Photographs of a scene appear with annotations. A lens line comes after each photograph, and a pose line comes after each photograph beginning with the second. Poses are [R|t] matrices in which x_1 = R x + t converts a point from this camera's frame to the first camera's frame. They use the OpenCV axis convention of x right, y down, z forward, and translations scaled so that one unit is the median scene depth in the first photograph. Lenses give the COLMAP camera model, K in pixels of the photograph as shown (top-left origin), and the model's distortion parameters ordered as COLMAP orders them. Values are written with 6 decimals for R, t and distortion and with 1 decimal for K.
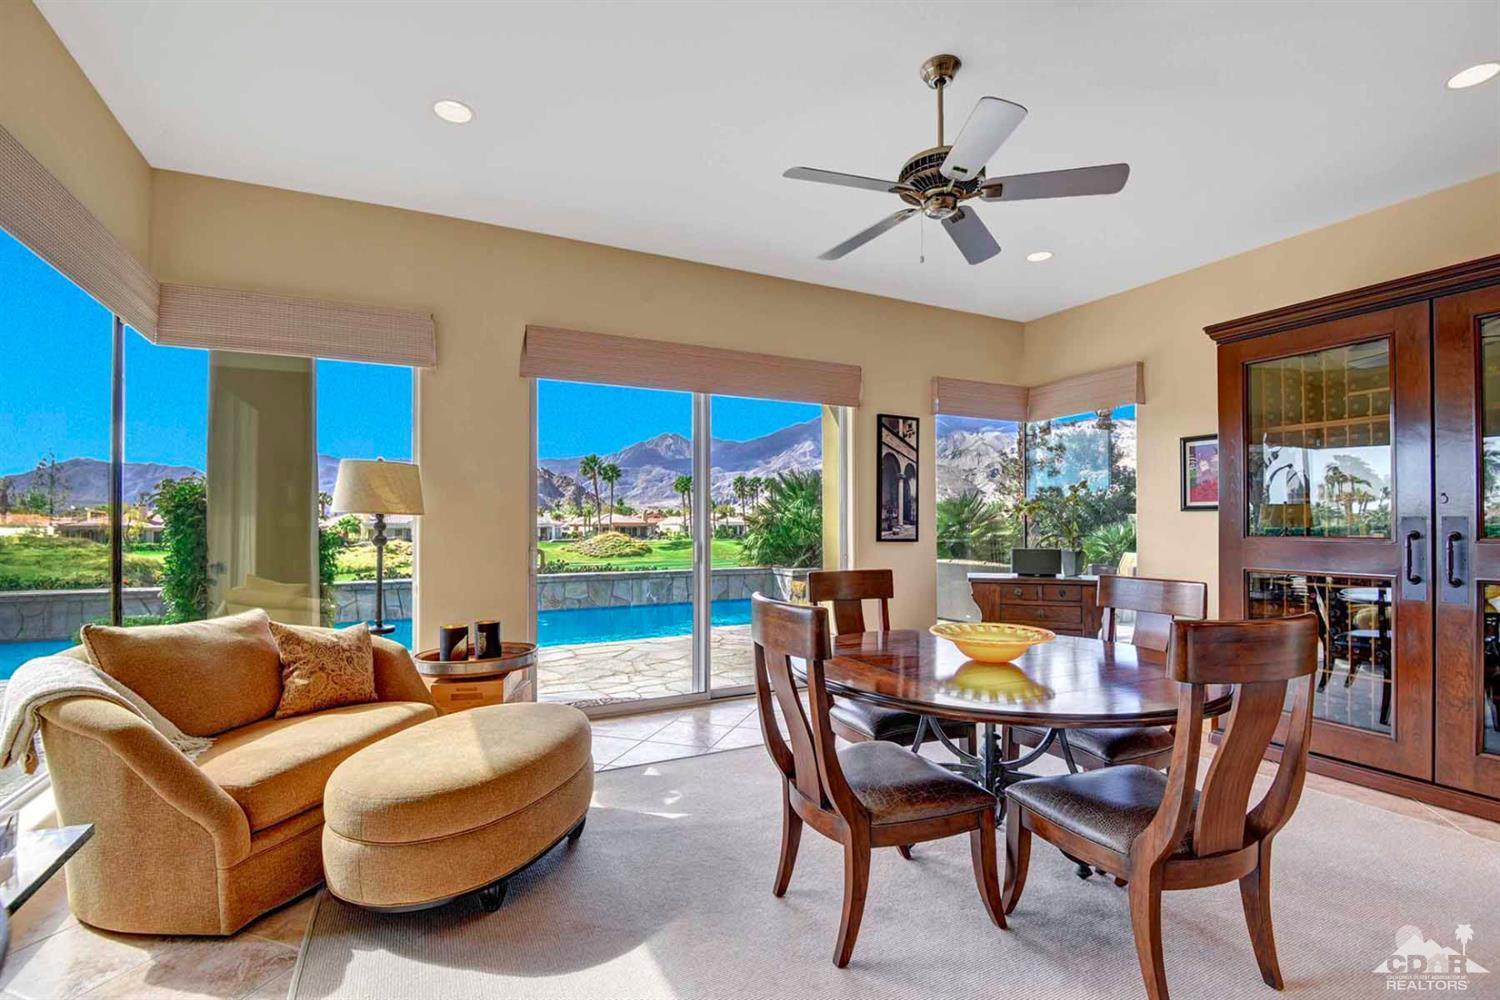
lens RADIAL K [[683.5, 0, 752.1], [0, 683.5, 513.9], [0, 0, 1]] dist [0.002079, -0.014588]
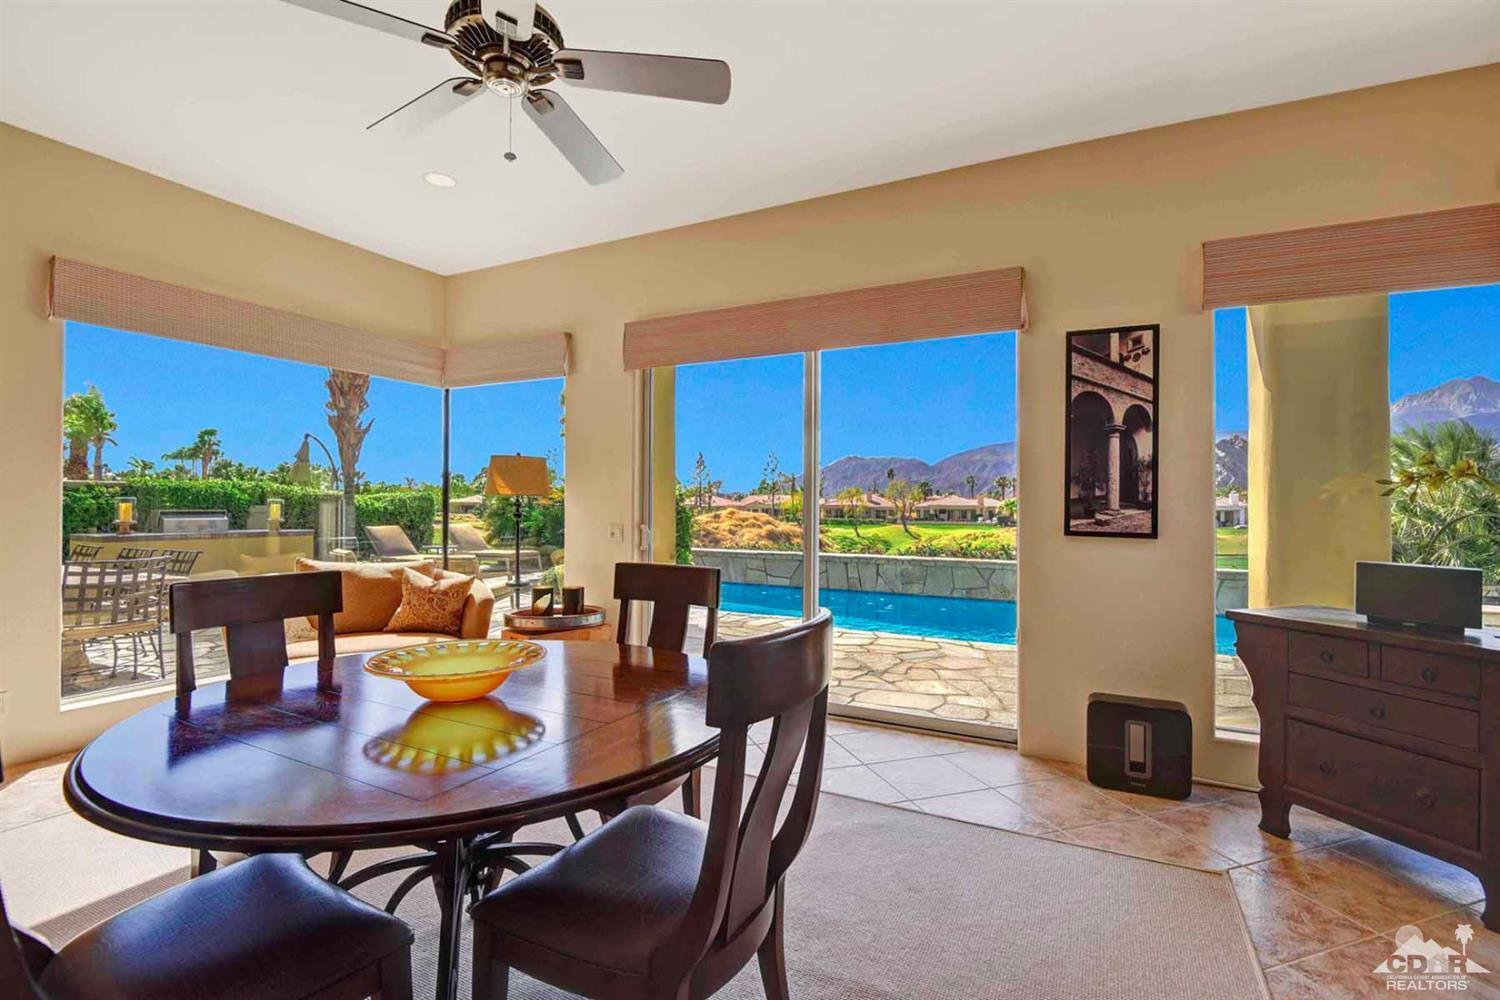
lens RADIAL K [[685.2, 0, 750.0], [0, 685.2, 500.0], [0, 0, 1]] dist [0.002144, -0.000084]
pose [[0.592650, -0.000012, -0.805460, 0.508056], [0.005773, 0.999974, 0.004233, 0.003594], [0.805439, -0.007158, 0.592635, 0.379581]]
